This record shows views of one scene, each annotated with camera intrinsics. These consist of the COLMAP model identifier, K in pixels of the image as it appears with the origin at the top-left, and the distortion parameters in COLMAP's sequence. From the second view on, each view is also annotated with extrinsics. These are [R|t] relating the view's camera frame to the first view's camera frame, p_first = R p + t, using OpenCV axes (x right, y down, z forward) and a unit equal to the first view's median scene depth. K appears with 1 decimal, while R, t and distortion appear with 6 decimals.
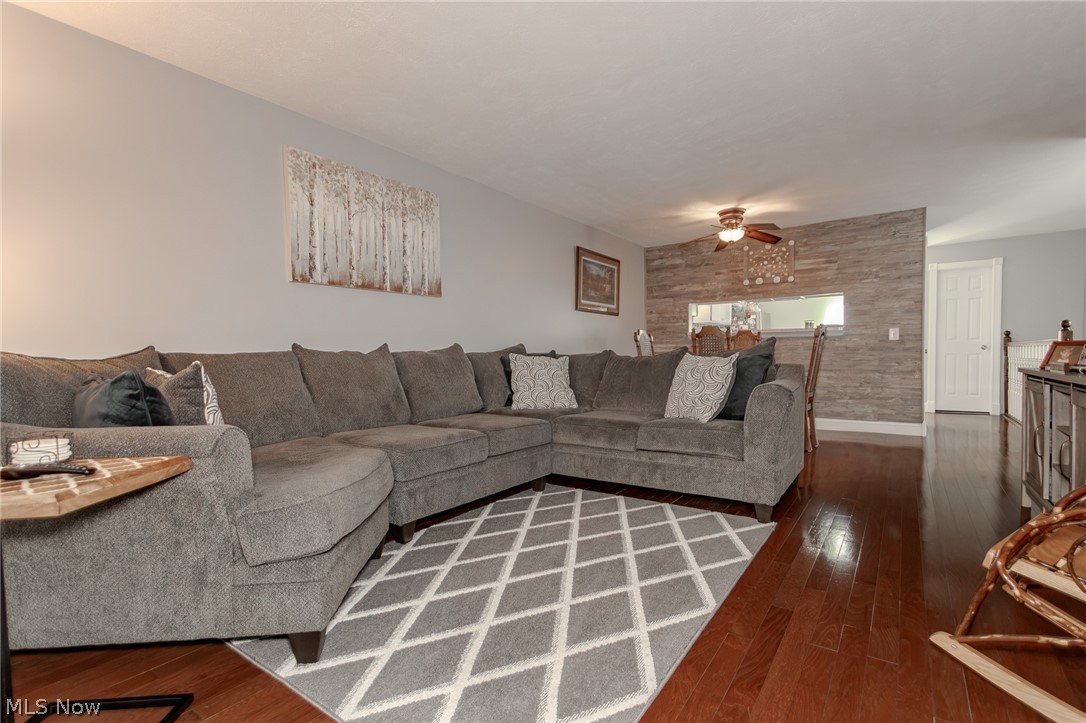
lens RADIAL K [[510.9, 0, 543.0], [0, 510.9, 361.5], [0, 0, 1]] dist [0.000651, -0.000271]
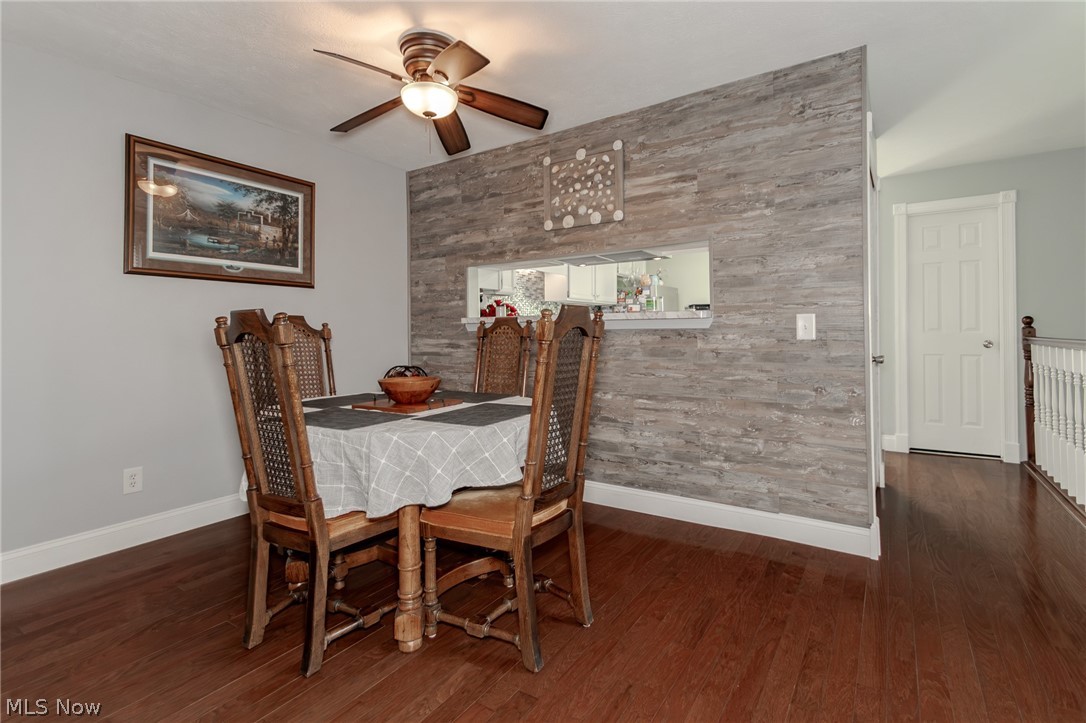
lens RADIAL K [[519.6, 0, 543.8], [0, 519.6, 321.1], [0, 0, 1]] dist [0.001074, 0.000324]
pose [[0.999714, 0.001701, 0.023866, 0.406426], [-0.000840, 0.999349, -0.036071, -0.038571], [-0.023912, 0.036040, 0.999064, 0.497571]]
